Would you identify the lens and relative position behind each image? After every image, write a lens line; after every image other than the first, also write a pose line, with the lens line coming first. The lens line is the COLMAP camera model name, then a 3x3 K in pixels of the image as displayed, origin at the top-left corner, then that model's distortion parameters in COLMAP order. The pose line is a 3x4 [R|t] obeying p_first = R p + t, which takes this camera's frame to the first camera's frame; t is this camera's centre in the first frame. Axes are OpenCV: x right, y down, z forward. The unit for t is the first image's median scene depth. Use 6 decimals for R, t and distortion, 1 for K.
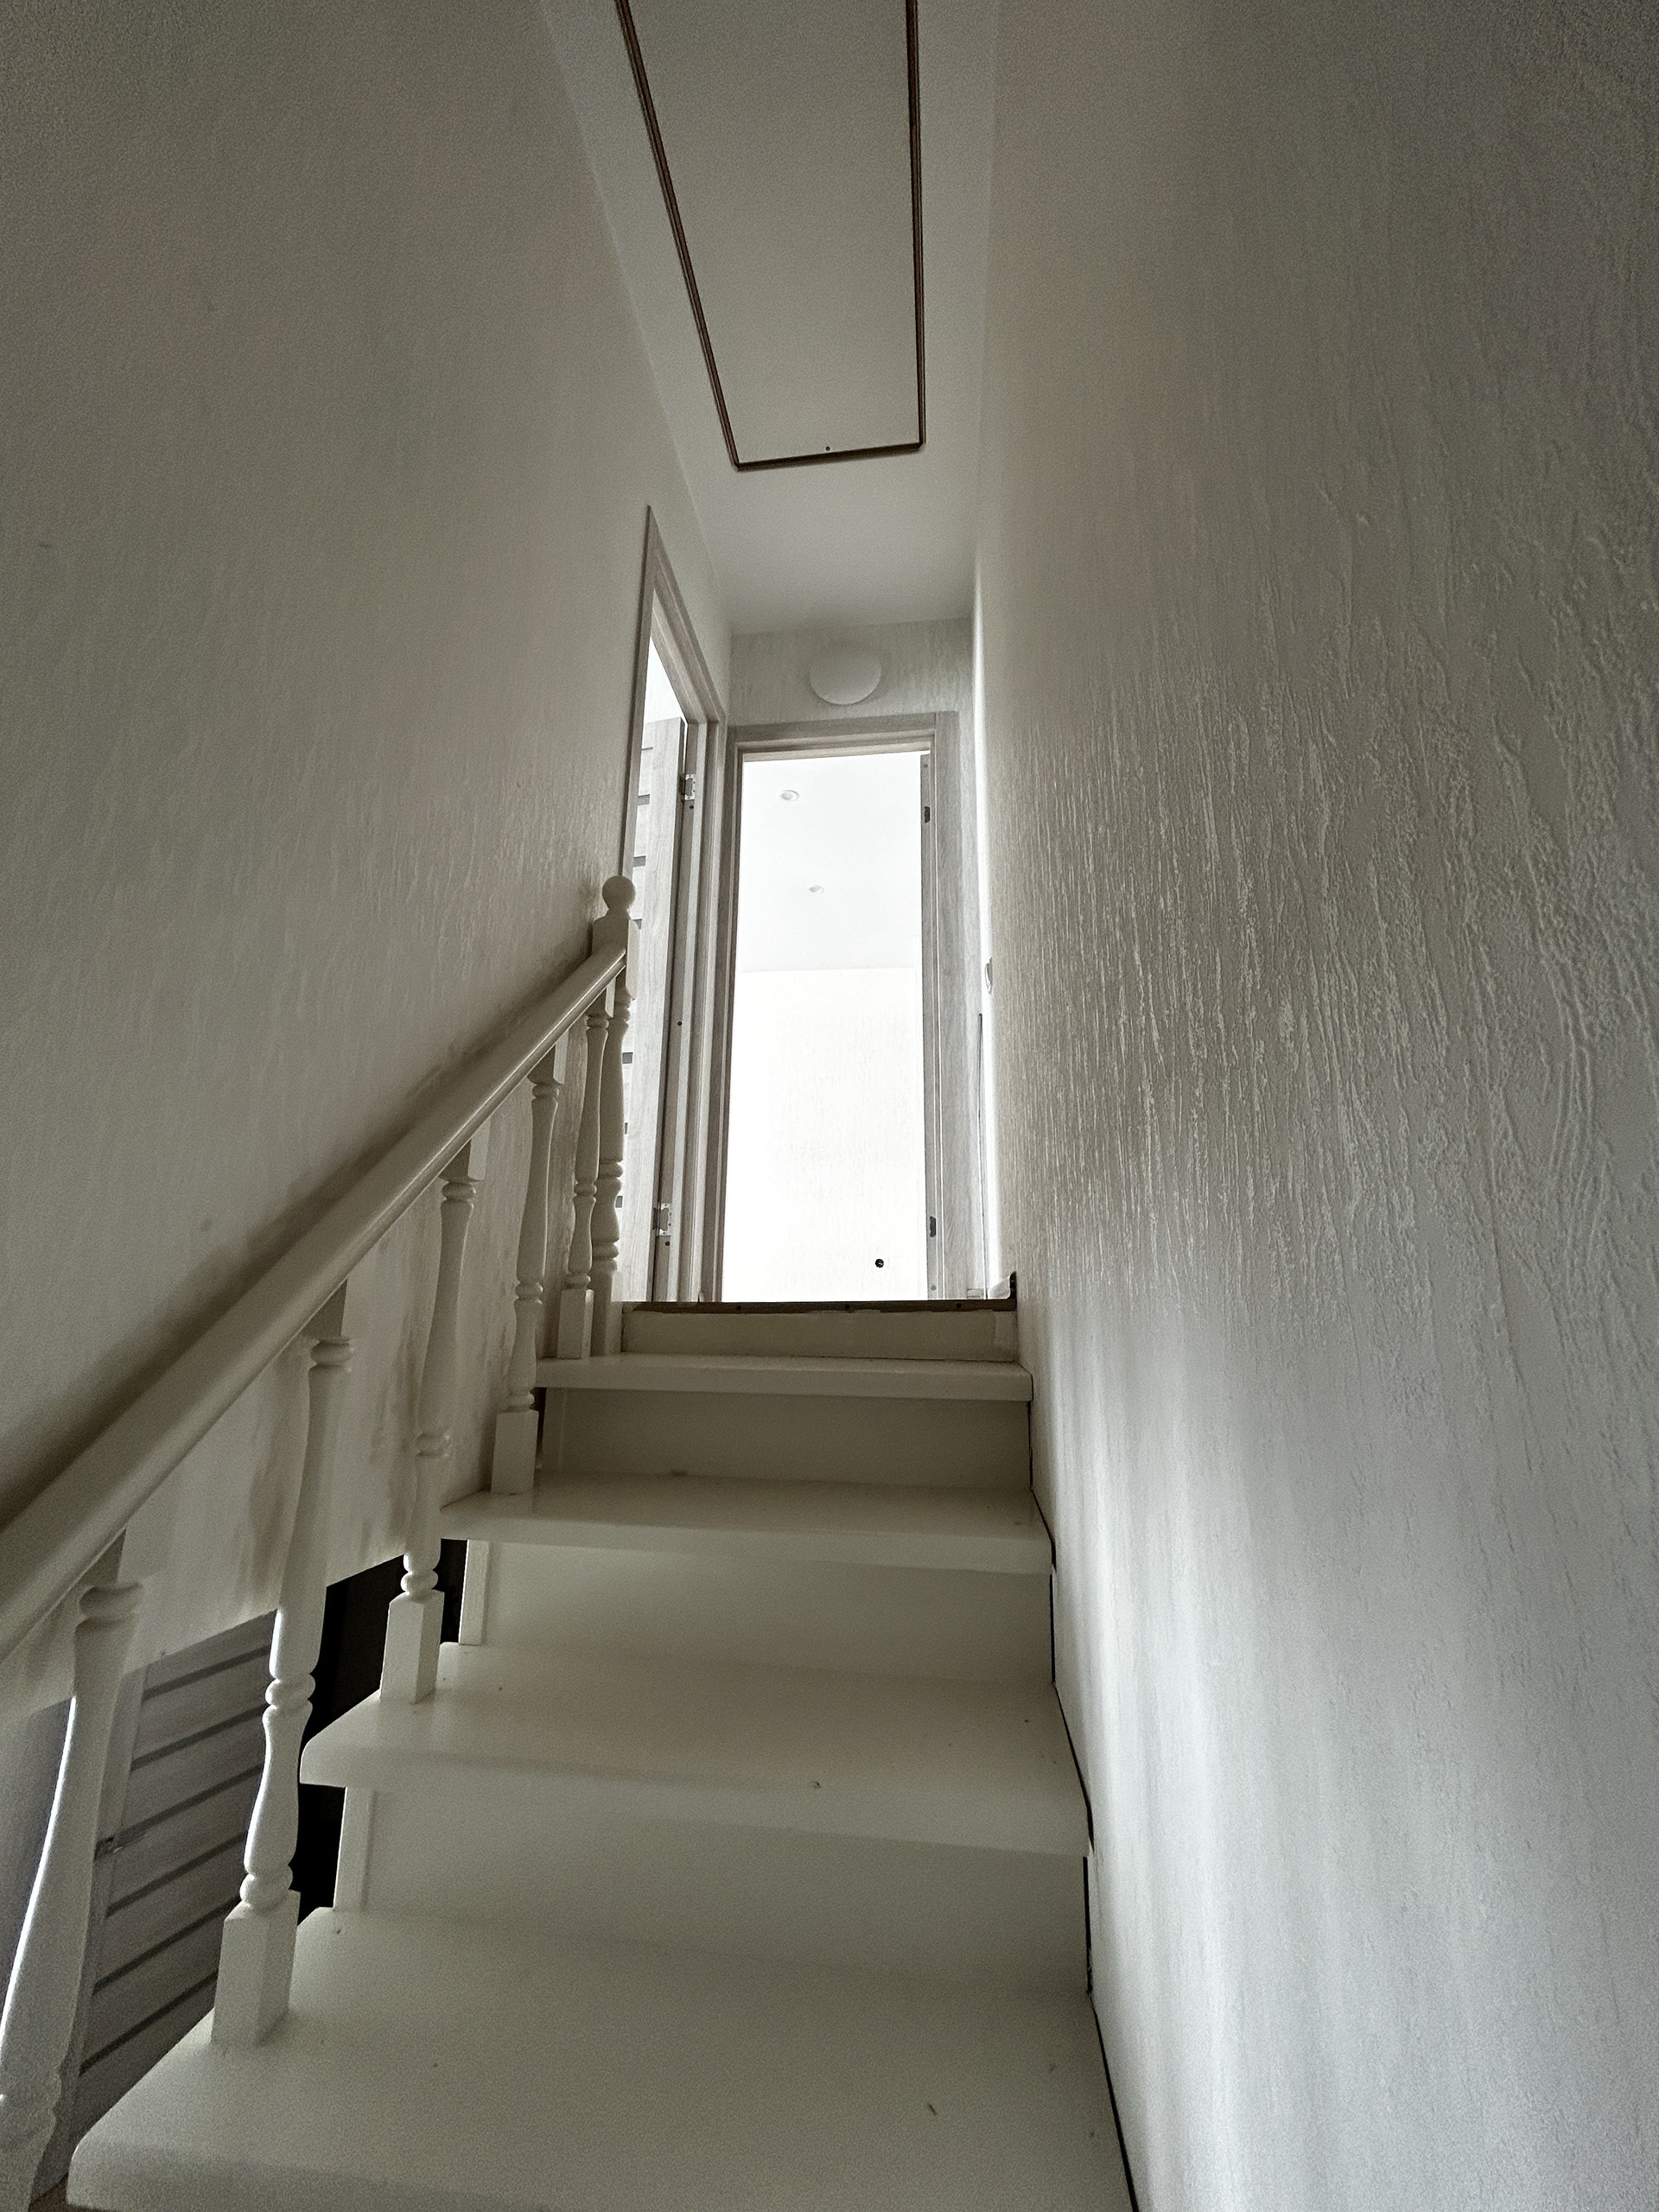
lens RADIAL K [[881.4, 0, 828.0], [0, 881.4, 1116.2], [0, 0, 1]] dist [-0.004966, 0.001052]
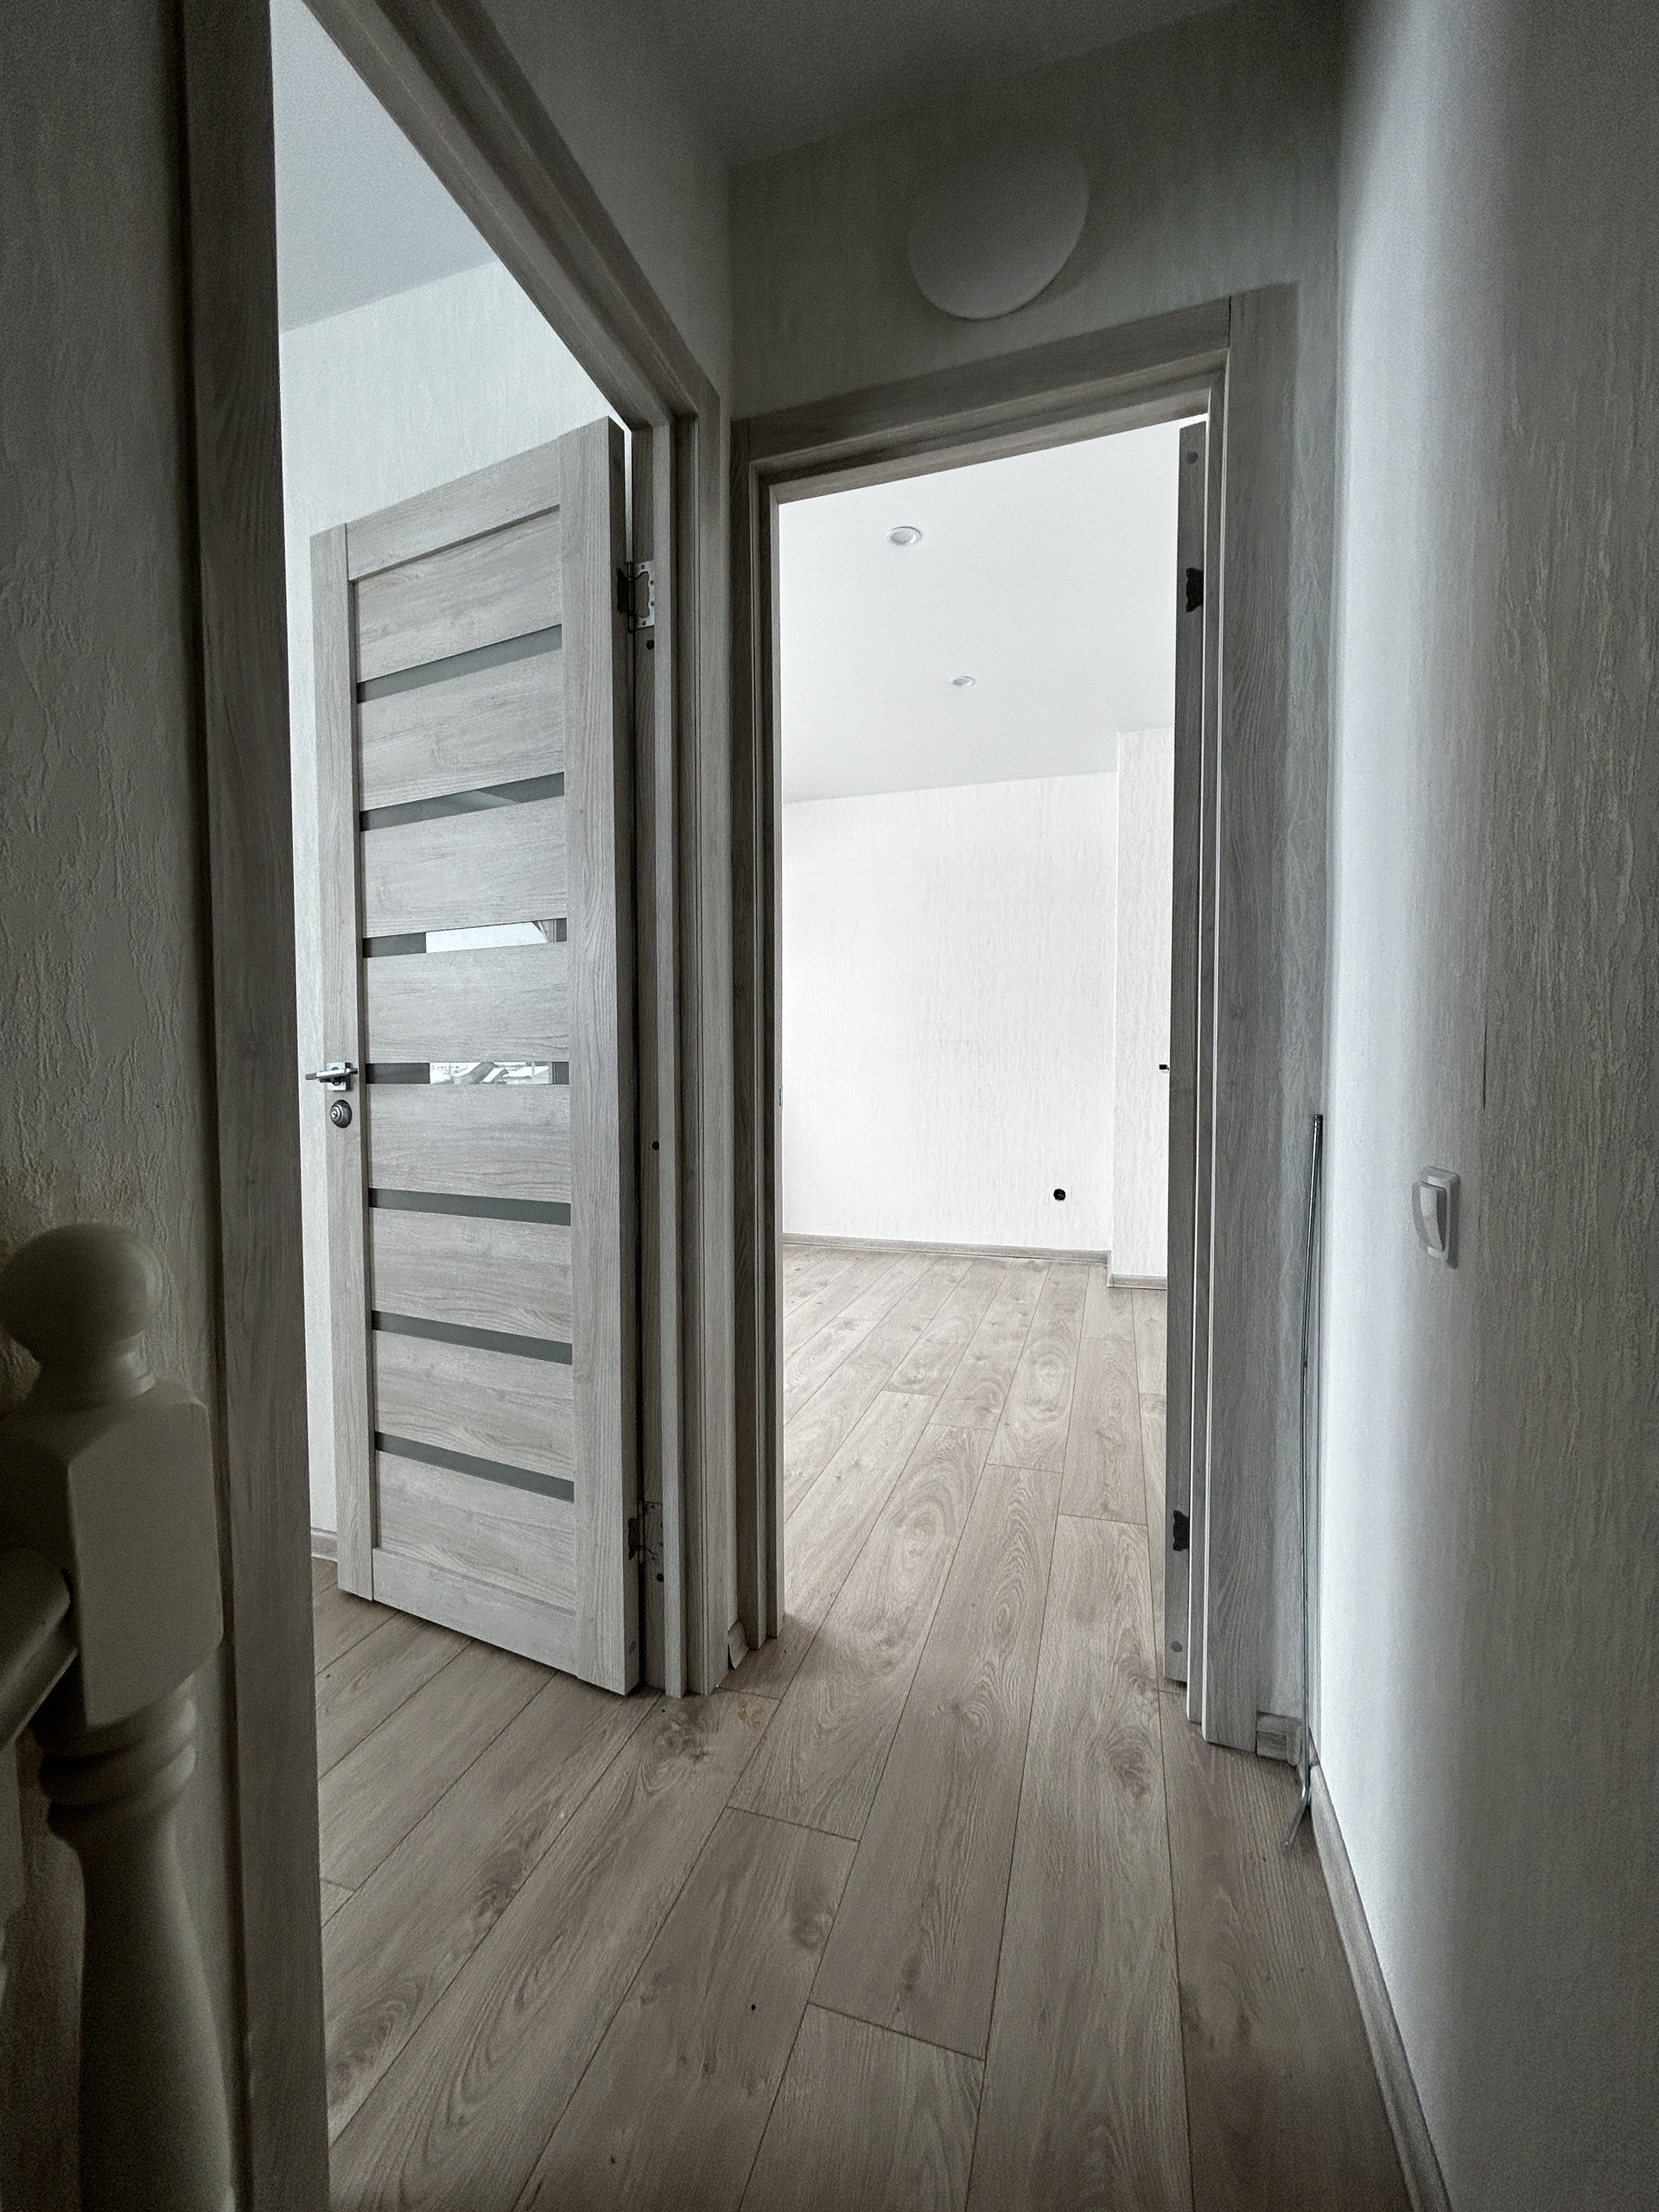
lens RADIAL K [[881.4, 0, 826.9], [0, 881.4, 1100.6], [0, 0, 1]] dist [-0.004966, 0.001052]
pose [[0.980522, -0.008911, -0.196209, 0.020188], [0.059976, 0.964841, 0.255898, -0.225785], [0.187030, -0.262682, 0.946582, 0.505080]]
